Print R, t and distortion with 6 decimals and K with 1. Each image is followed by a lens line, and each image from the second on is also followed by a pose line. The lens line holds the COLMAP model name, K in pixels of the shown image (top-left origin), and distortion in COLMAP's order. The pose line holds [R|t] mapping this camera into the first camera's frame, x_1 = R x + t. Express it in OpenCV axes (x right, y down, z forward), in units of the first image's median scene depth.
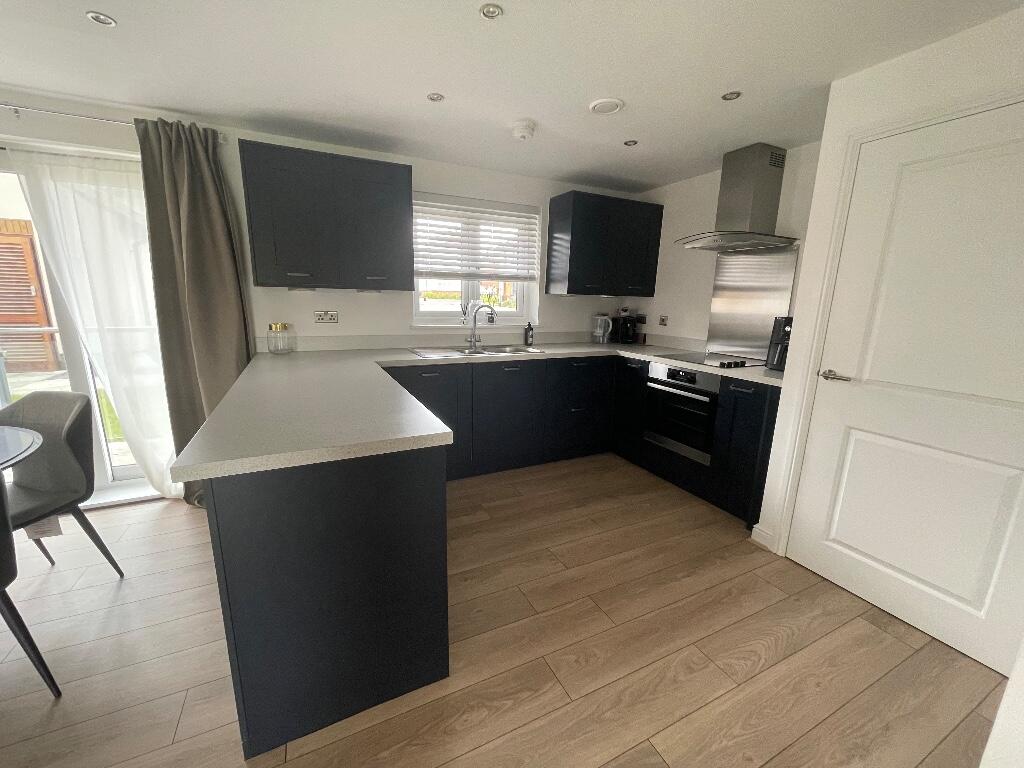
lens RADIAL K [[411.6, 0, 518.0], [0, 411.6, 392.5], [0, 0, 1]] dist [-0.000761, 0.000109]
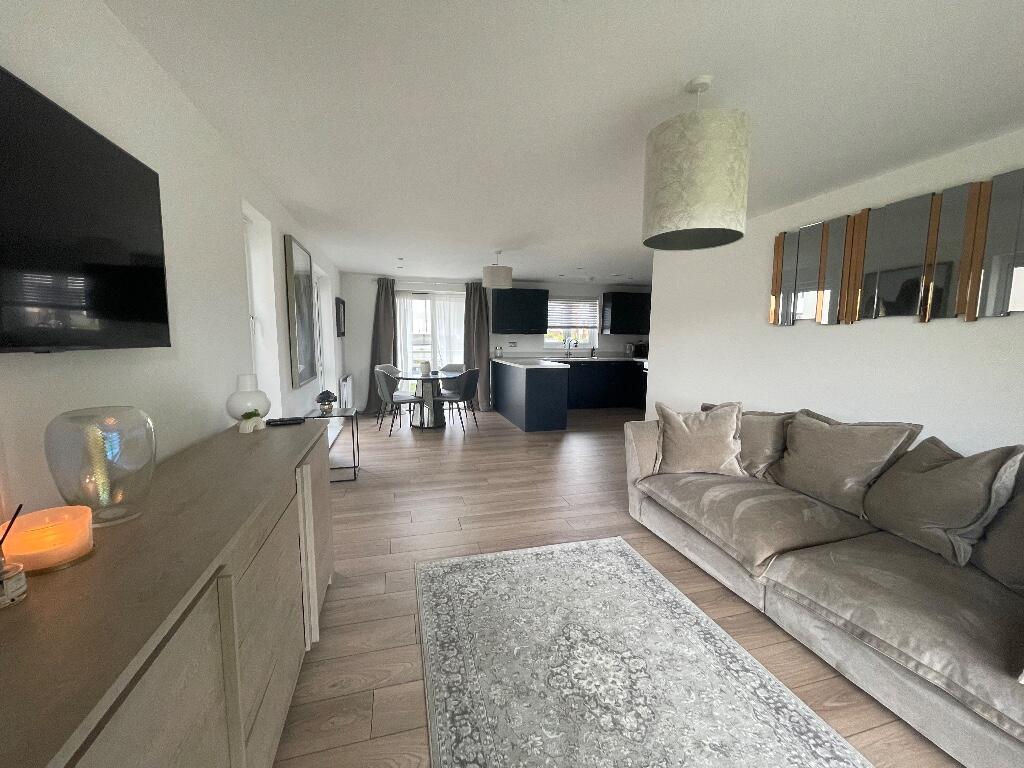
lens RADIAL K [[411.6, 0, 511.3], [0, 411.6, 386.8], [0, 0, 1]] dist [-0.000761, 0.000109]
pose [[0.983378, 0.011476, -0.181205, -0.005242], [-0.029959, 0.994577, -0.099597, 0.327075], [0.179079, 0.103370, 0.978389, -1.442583]]
